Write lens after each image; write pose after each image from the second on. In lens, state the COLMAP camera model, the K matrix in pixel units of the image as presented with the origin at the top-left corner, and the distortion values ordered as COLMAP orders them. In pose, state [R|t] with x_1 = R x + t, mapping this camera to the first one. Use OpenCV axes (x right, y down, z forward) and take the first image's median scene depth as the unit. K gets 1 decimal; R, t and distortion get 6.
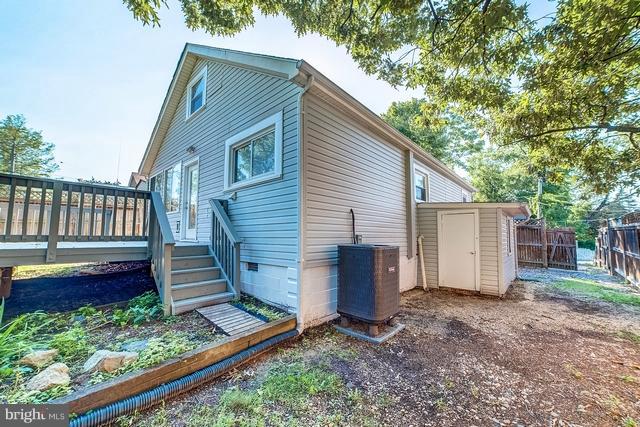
lens RADIAL K [[248.7, 0, 320.0], [0, 248.7, 215.8], [0, 0, 1]] dist [-0.003492, 0.000931]
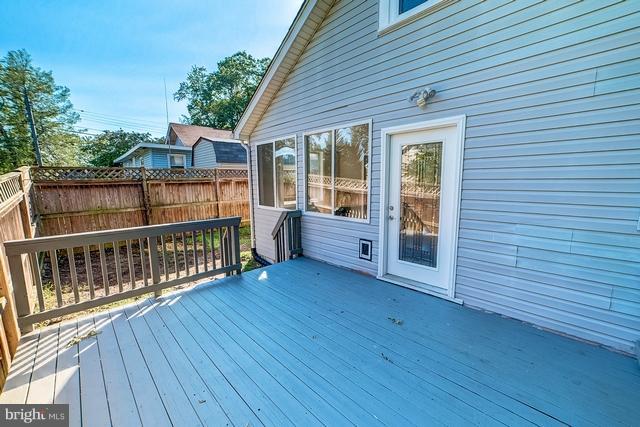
lens RADIAL K [[248.7, 0, 320.5], [0, 248.7, 215.0], [0, 0, 1]] dist [-0.003492, 0.000931]
pose [[0.998788, 0.004207, -0.049038, -0.178423], [0.006186, 0.977709, 0.209875, -0.039728], [0.048828, -0.209924, 0.976498, 0.131039]]
